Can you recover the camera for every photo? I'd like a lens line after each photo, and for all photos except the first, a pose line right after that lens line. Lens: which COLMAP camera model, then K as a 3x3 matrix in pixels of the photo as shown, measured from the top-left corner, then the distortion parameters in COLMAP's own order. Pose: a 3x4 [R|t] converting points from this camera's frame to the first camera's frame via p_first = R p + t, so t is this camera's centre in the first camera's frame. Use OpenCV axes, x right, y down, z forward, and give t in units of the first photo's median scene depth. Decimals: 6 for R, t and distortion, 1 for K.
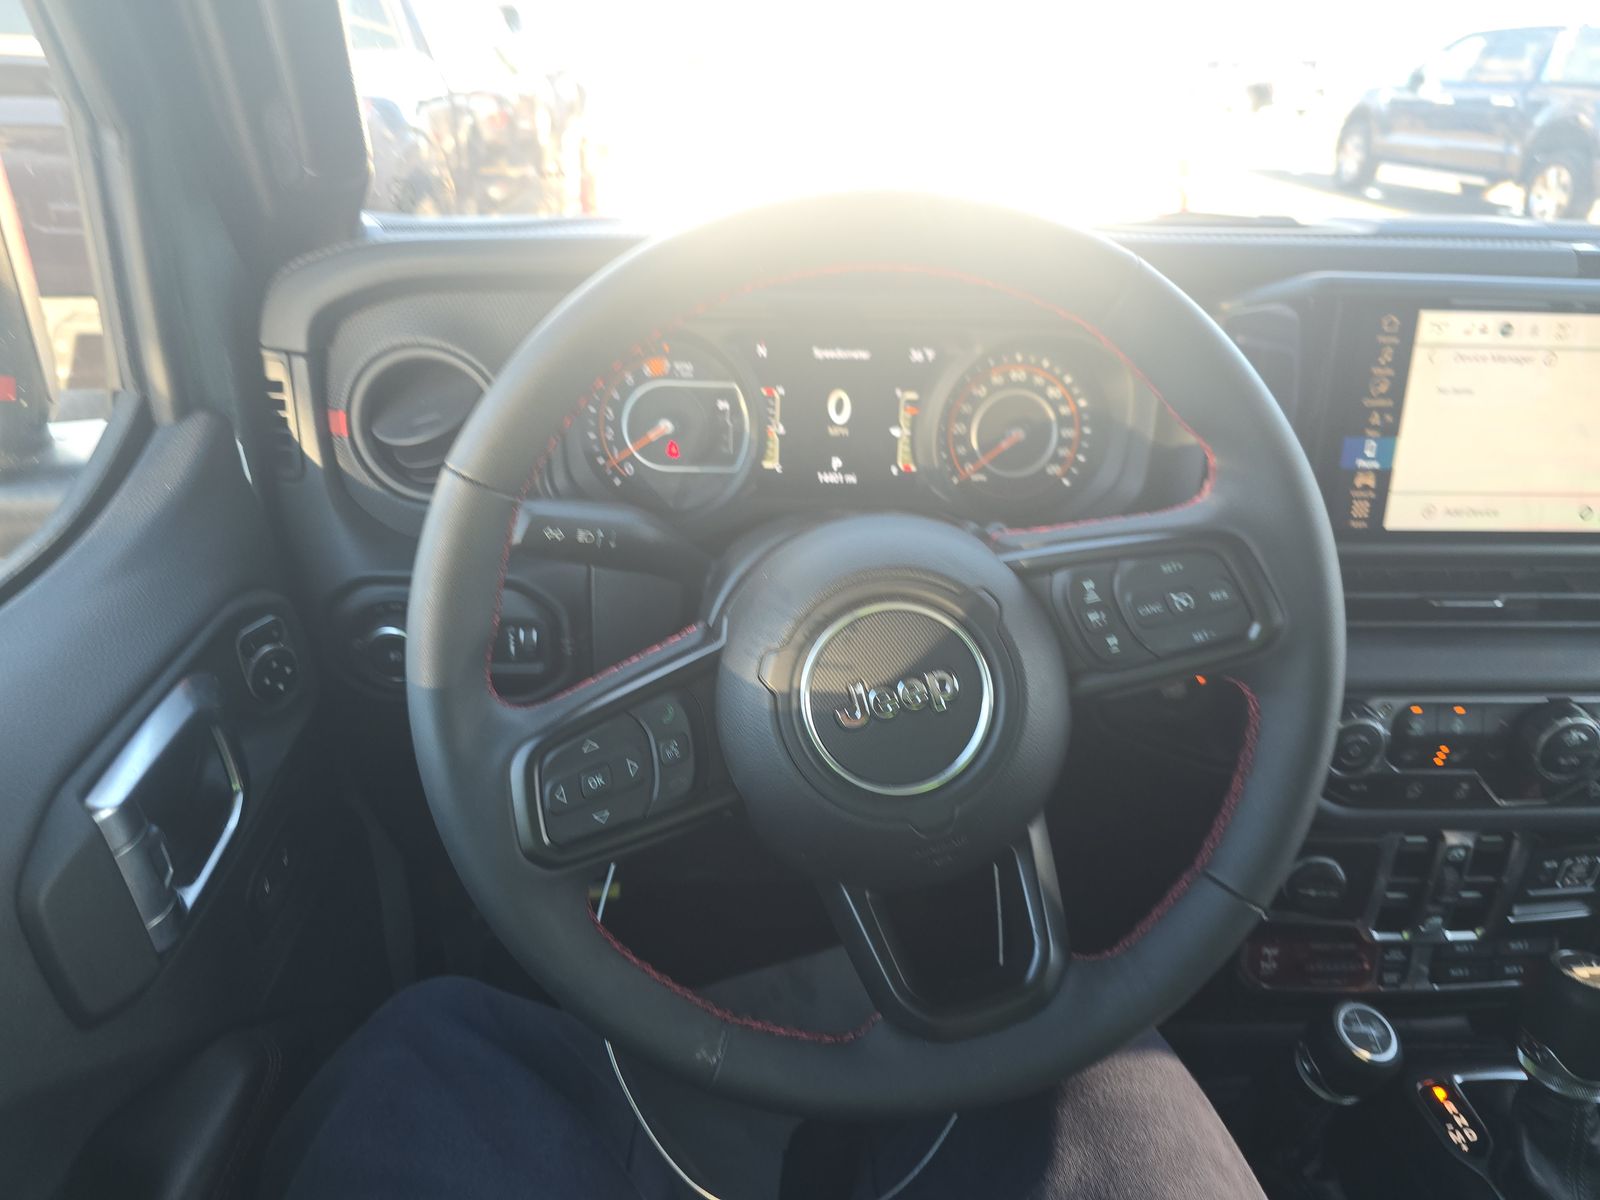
lens RADIAL K [[1093.0, 0, 793.8], [0, 1093.0, 604.3], [0, 0, 1]] dist [0.072968, -0.045088]
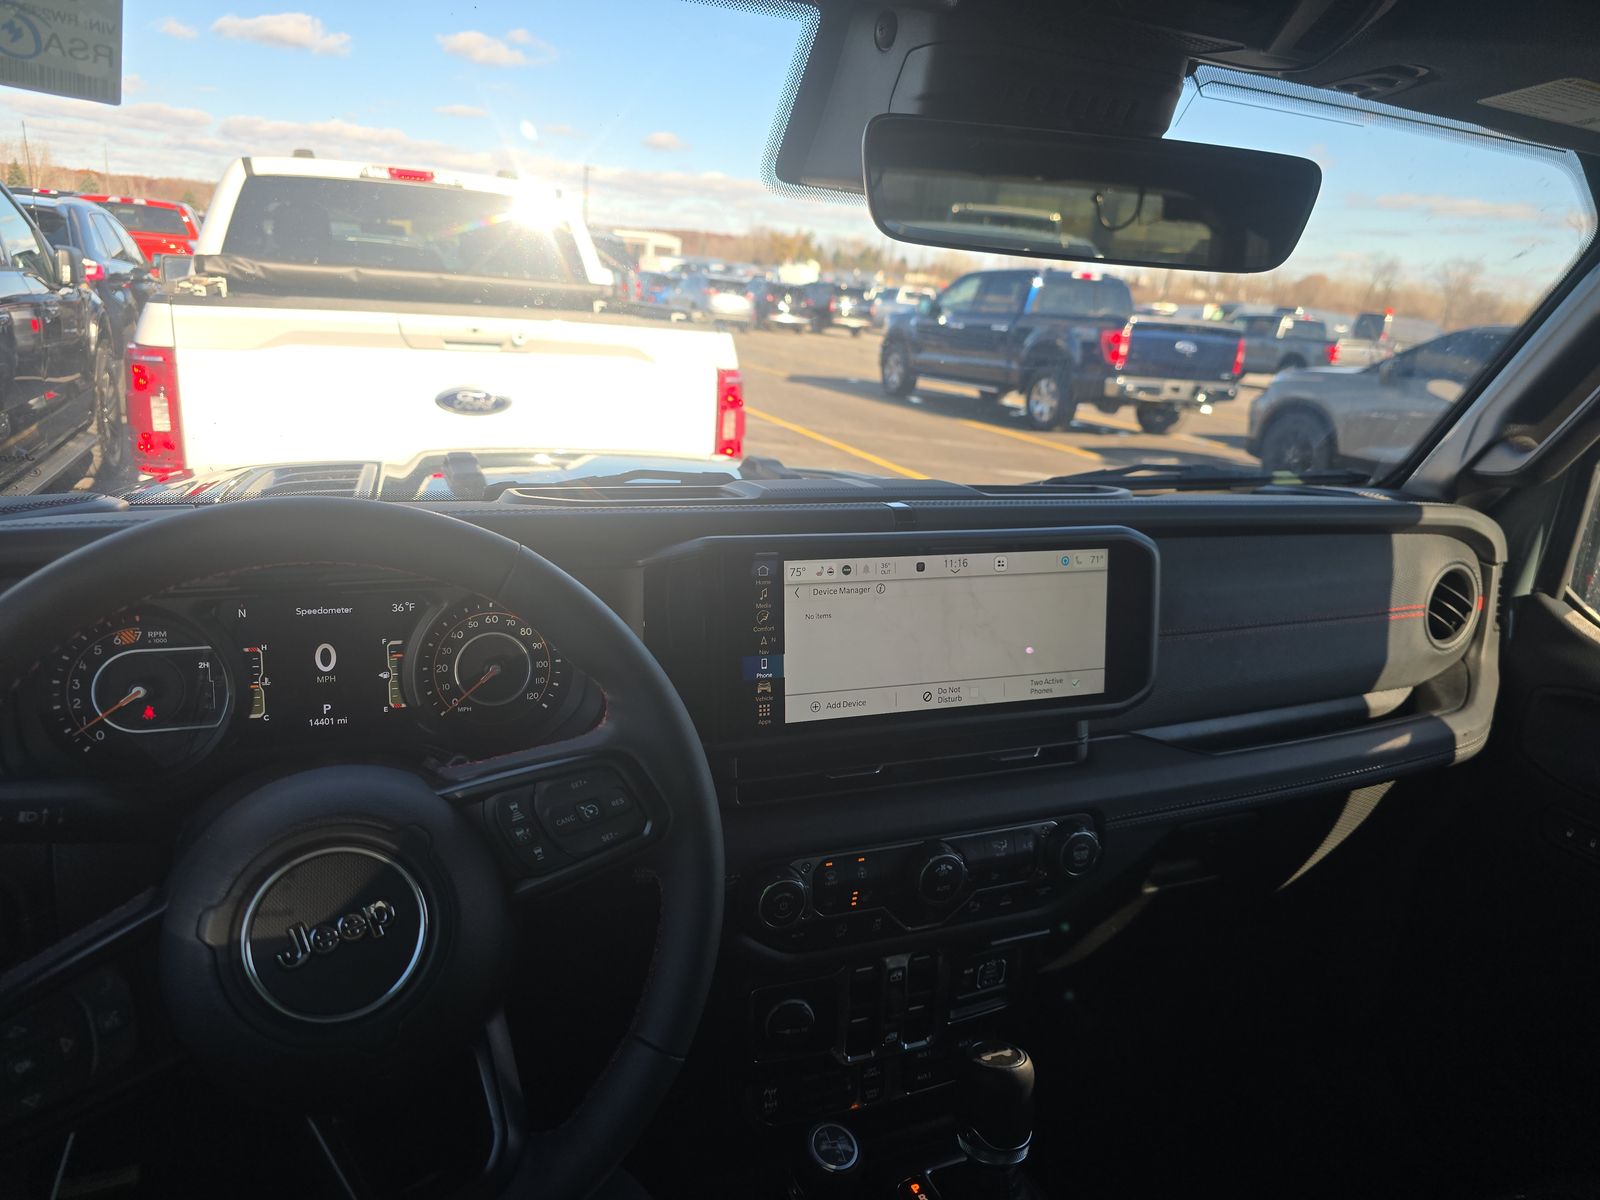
lens RADIAL K [[1093.0, 0, 791.2], [0, 1093.0, 607.9], [0, 0, 1]] dist [0.072968, -0.045088]
pose [[0.945823, -0.065779, 0.317948, 0.136106], [0.115739, 0.983238, -0.140881, -0.019686], [-0.303352, 0.170048, 0.937583, -0.191449]]
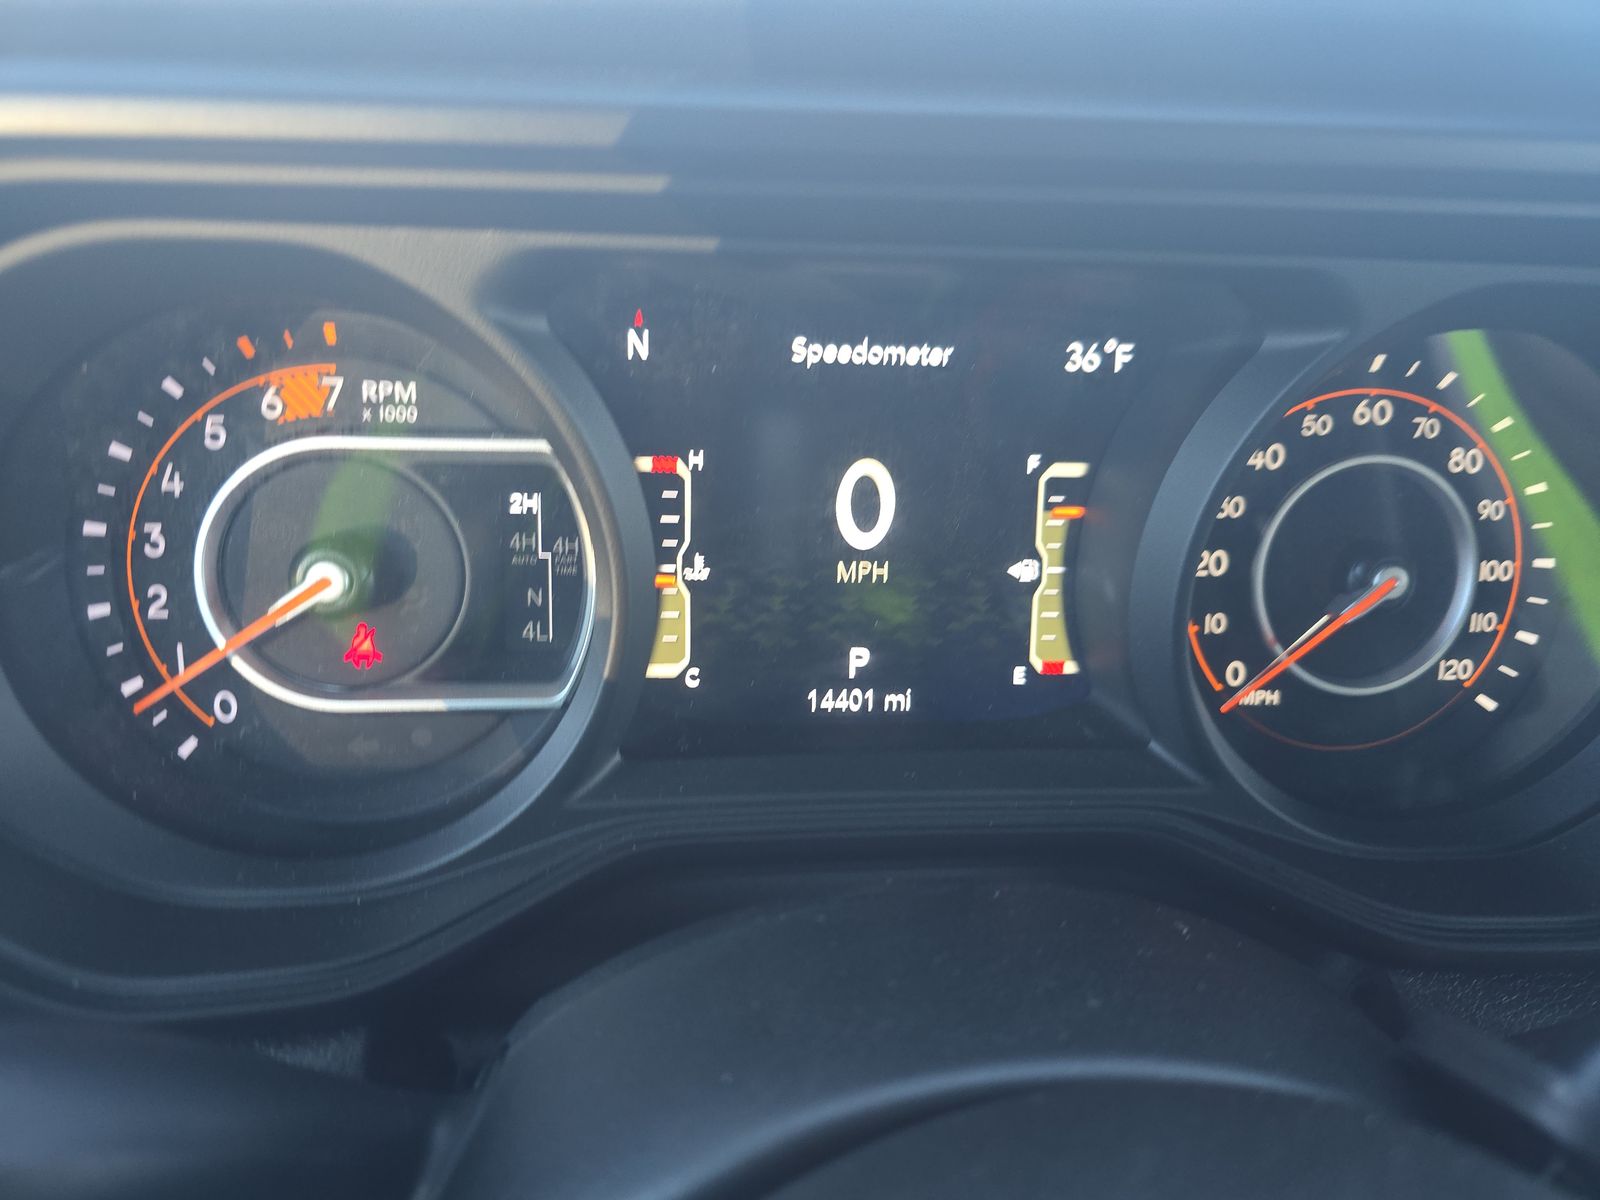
lens RADIAL K [[1070.7, 0, 792.7], [0, 1070.7, 587.9], [0, 0, 1]] dist [0.008132, -0.001907]
pose [[0.998275, -0.014723, 0.056843, -0.001382], [0.016312, 0.999486, -0.027593, -0.147510], [-0.056407, 0.028473, 0.998002, 0.676273]]
